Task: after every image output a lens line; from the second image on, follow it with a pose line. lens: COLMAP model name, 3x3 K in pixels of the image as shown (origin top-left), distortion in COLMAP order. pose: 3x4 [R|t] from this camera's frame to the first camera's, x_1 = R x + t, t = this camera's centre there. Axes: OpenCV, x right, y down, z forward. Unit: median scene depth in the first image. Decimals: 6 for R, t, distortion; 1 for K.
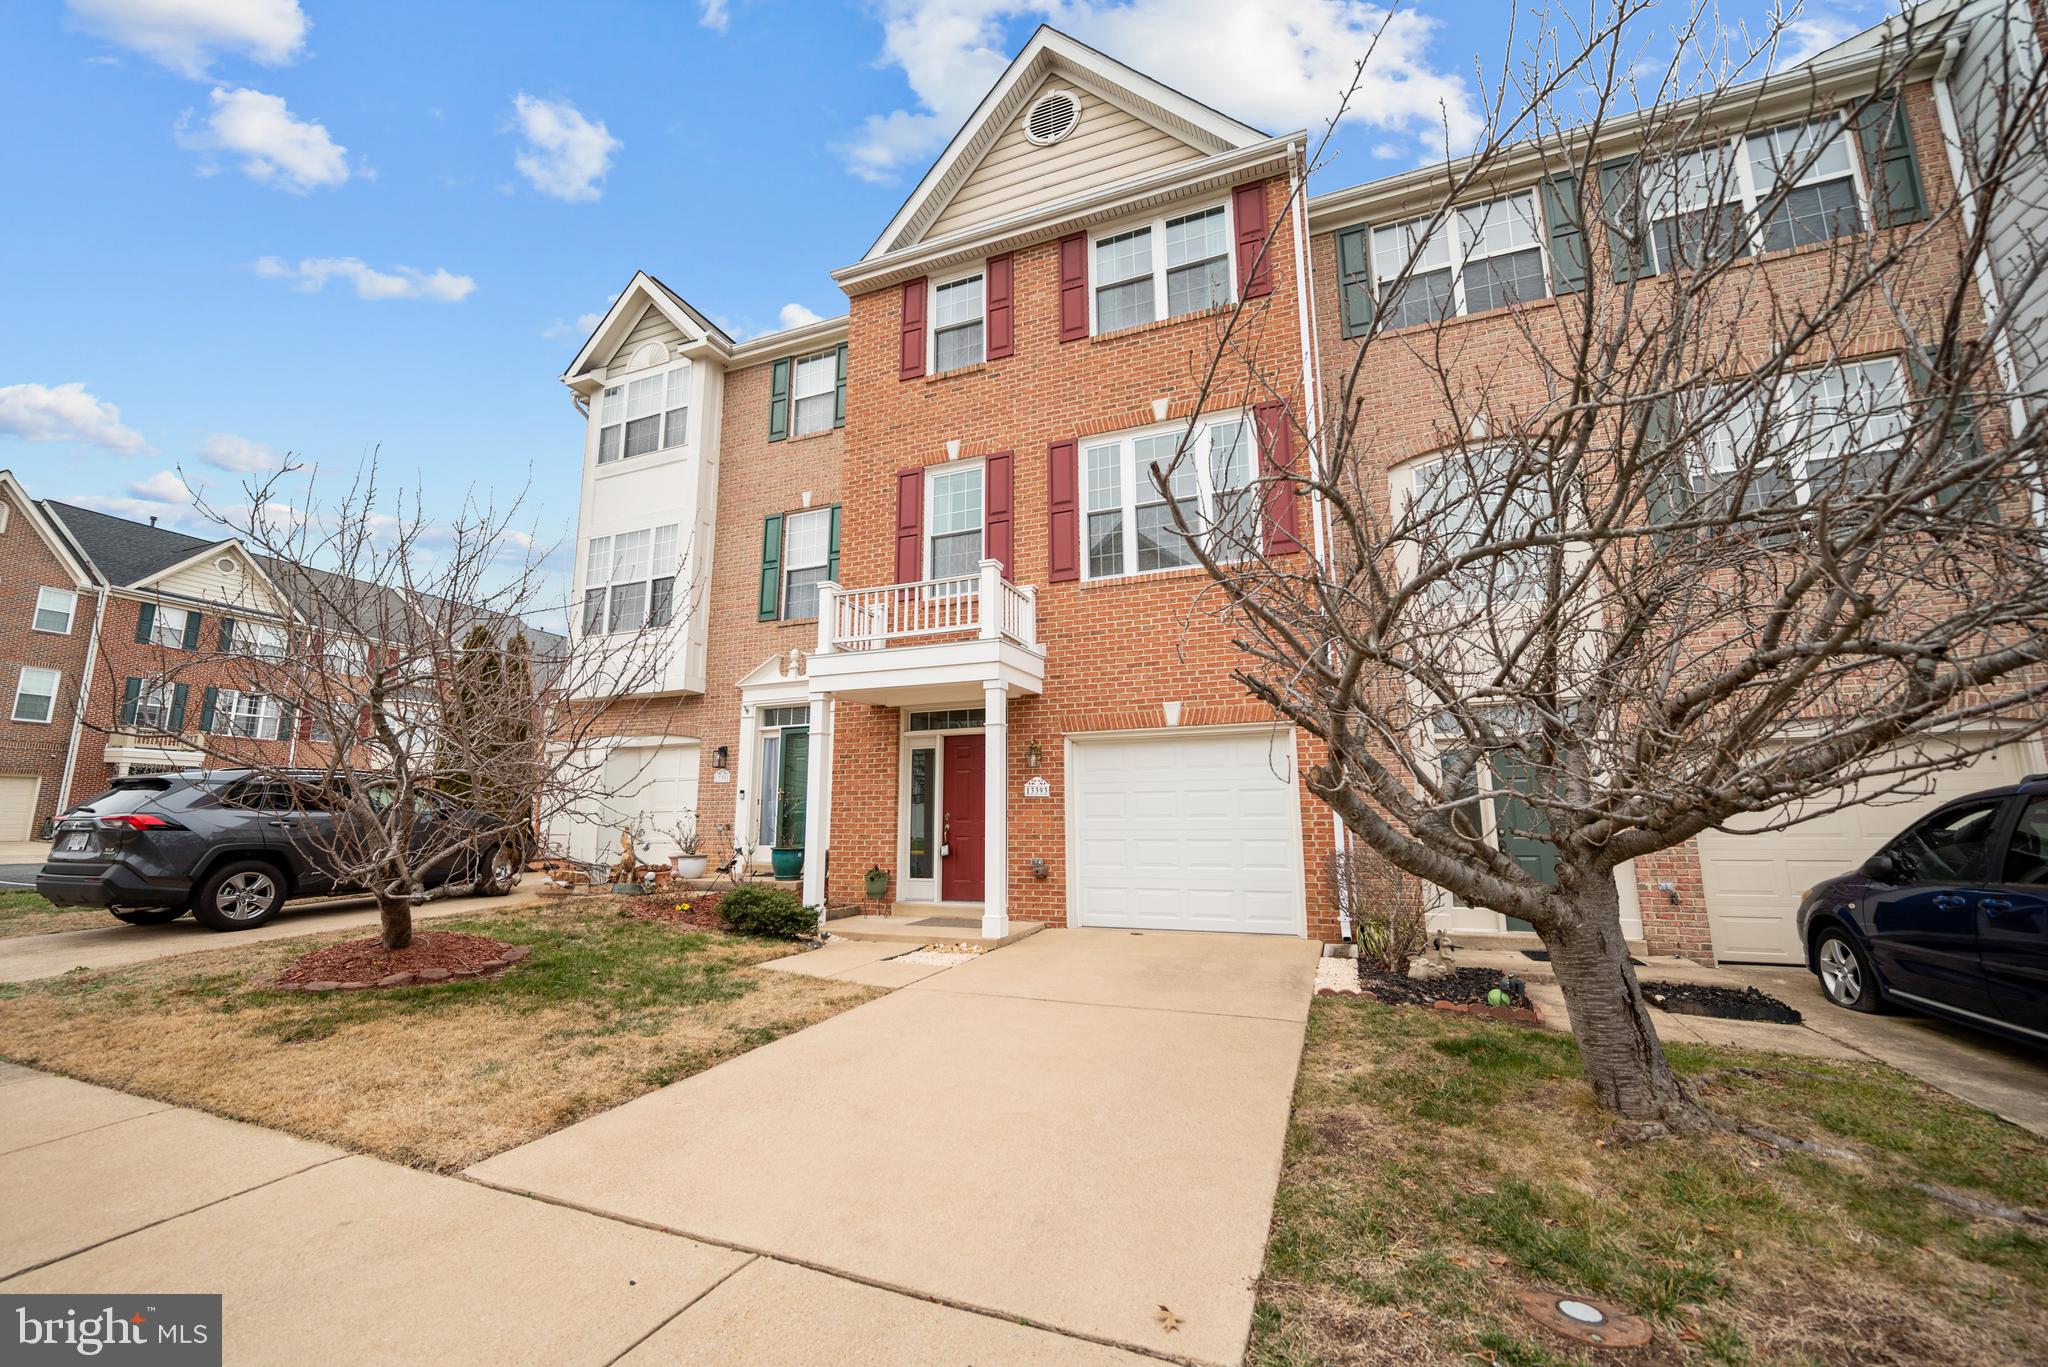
lens RADIAL K [[813.2, 0, 1032.0], [0, 813.2, 691.3], [0, 0, 1]] dist [-0.000156, -0.000433]
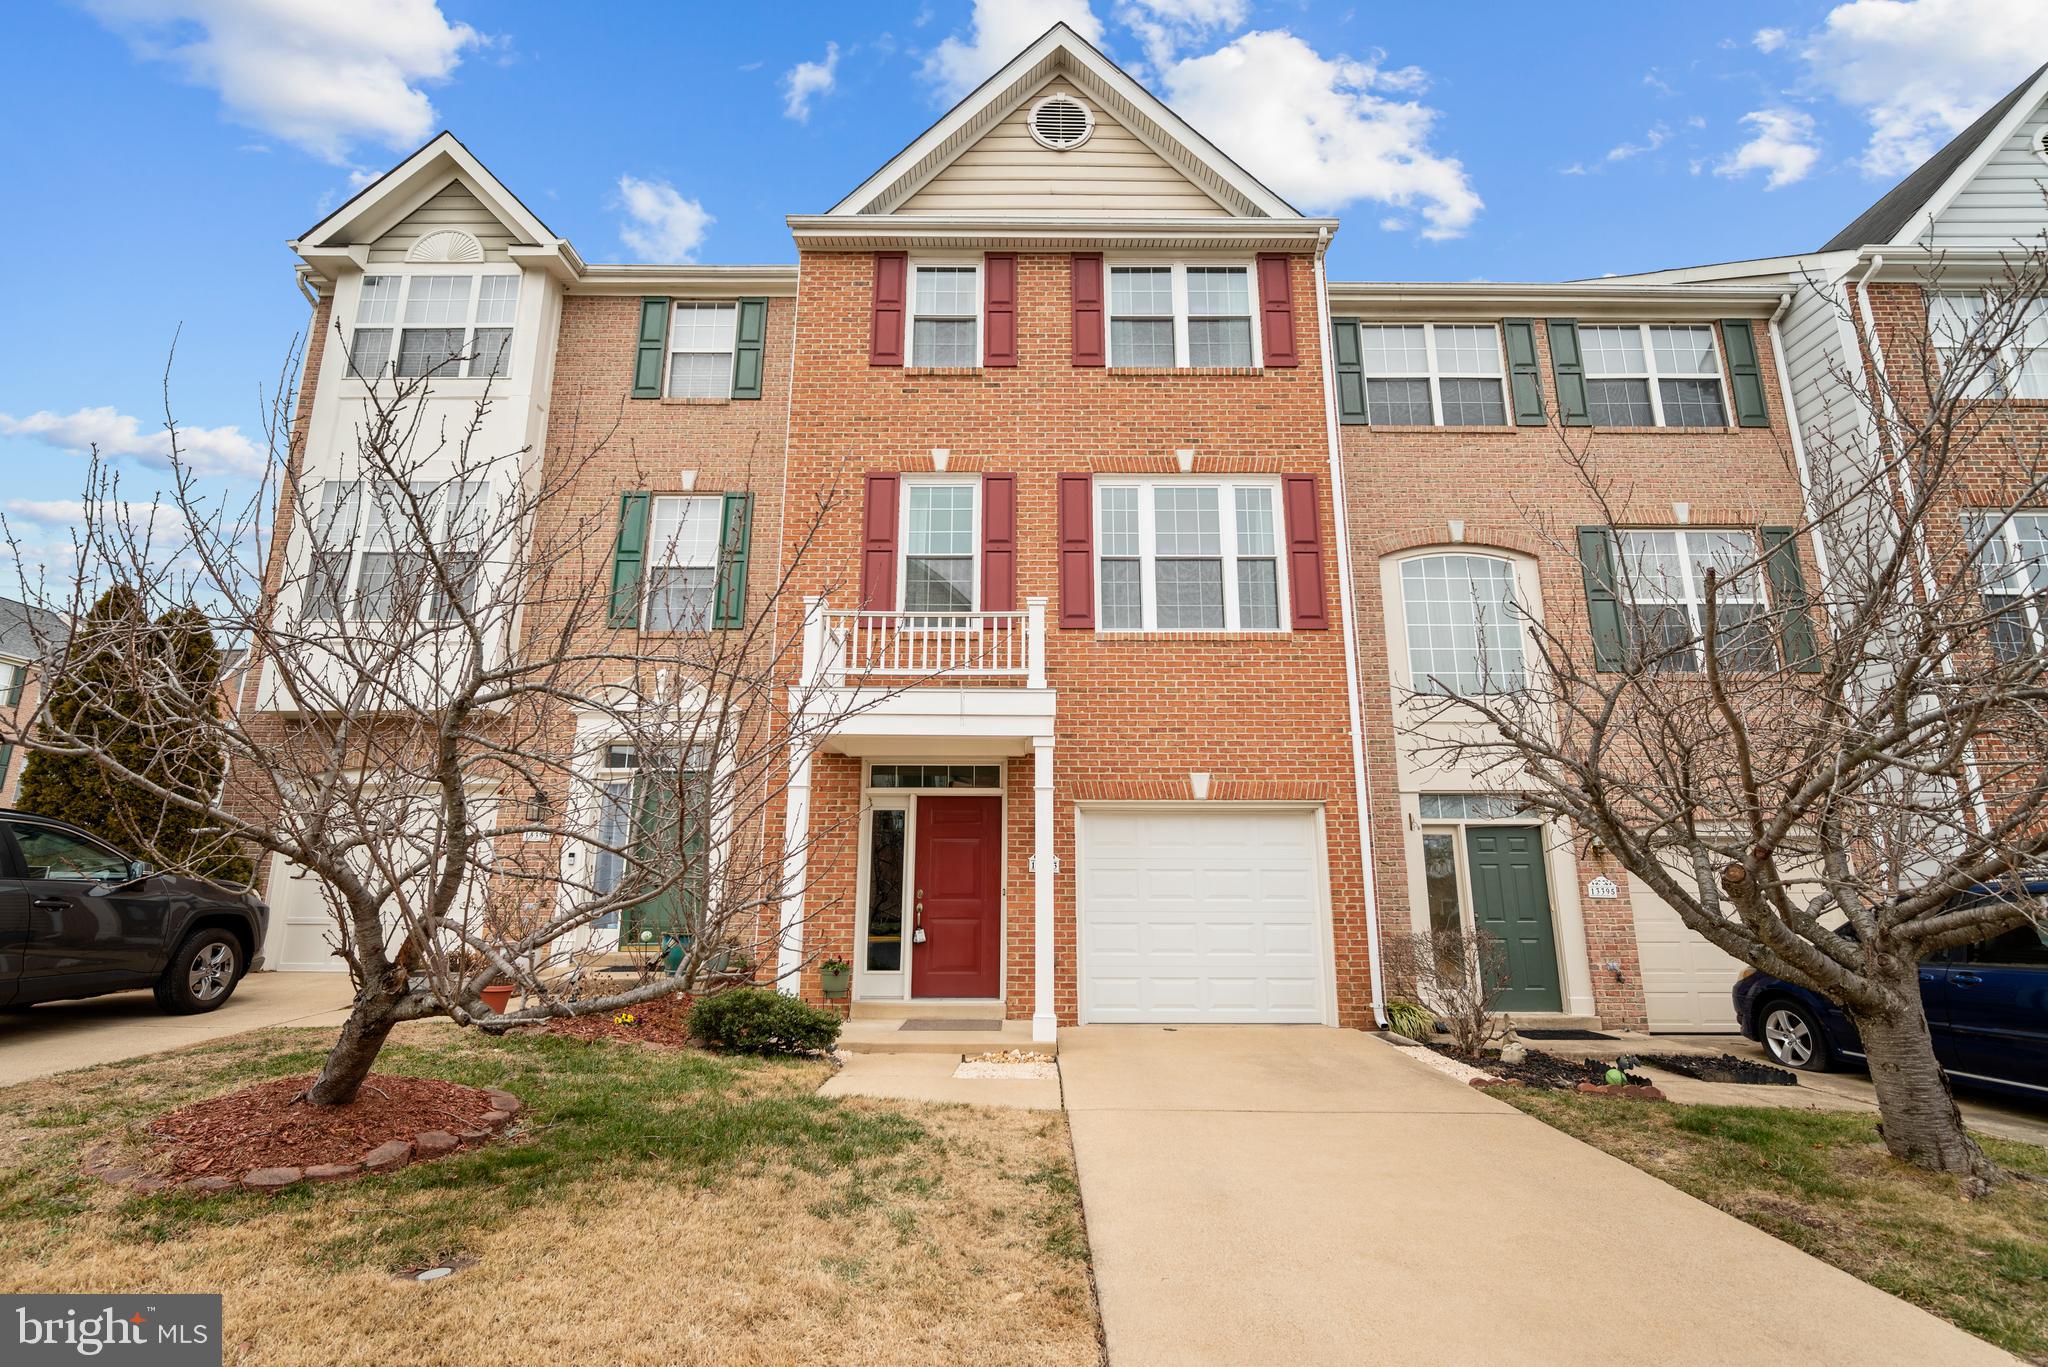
lens RADIAL K [[929.0, 0, 1023.3], [0, 929.0, 688.2], [0, 0, 1]] dist [0.000735, 0.000759]
pose [[0.927981, 0.089949, 0.361607, -0.365587], [-0.069138, 0.995140, -0.070113, 0.004645], [-0.366156, 0.040063, 0.929691, 0.075188]]
